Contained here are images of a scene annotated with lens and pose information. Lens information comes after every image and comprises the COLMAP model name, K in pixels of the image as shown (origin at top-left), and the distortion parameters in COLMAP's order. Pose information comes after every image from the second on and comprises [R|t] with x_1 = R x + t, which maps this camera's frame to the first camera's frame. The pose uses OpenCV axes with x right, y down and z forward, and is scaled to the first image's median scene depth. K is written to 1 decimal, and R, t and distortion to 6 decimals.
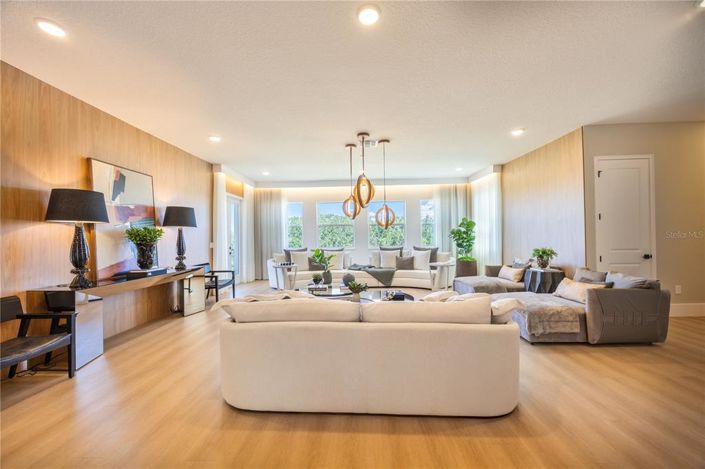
lens RADIAL K [[271.2, 0, 352.5], [0, 271.2, 234.5], [0, 0, 1]] dist [-0.010459, -0.000160]
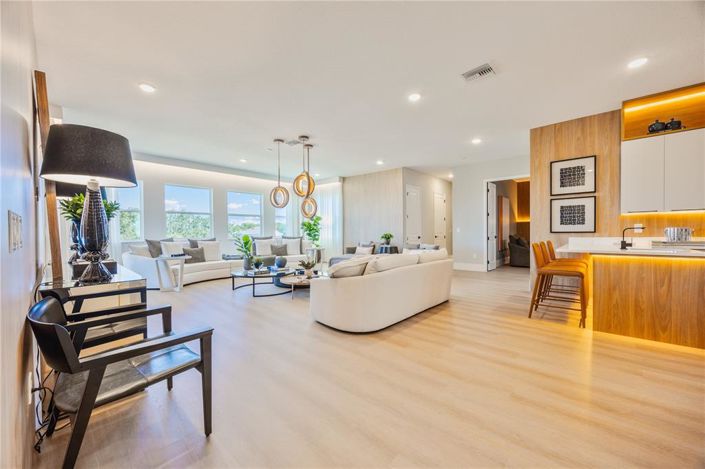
lens RADIAL K [[271.2, 0, 352.7], [0, 271.2, 235.0], [0, 0, 1]] dist [-0.010459, -0.000160]
pose [[0.640038, 0.001902, 0.768341, -0.690223], [-0.010098, 0.999931, 0.005937, 0.047492], [-0.768277, -0.011559, 0.640014, 0.063380]]
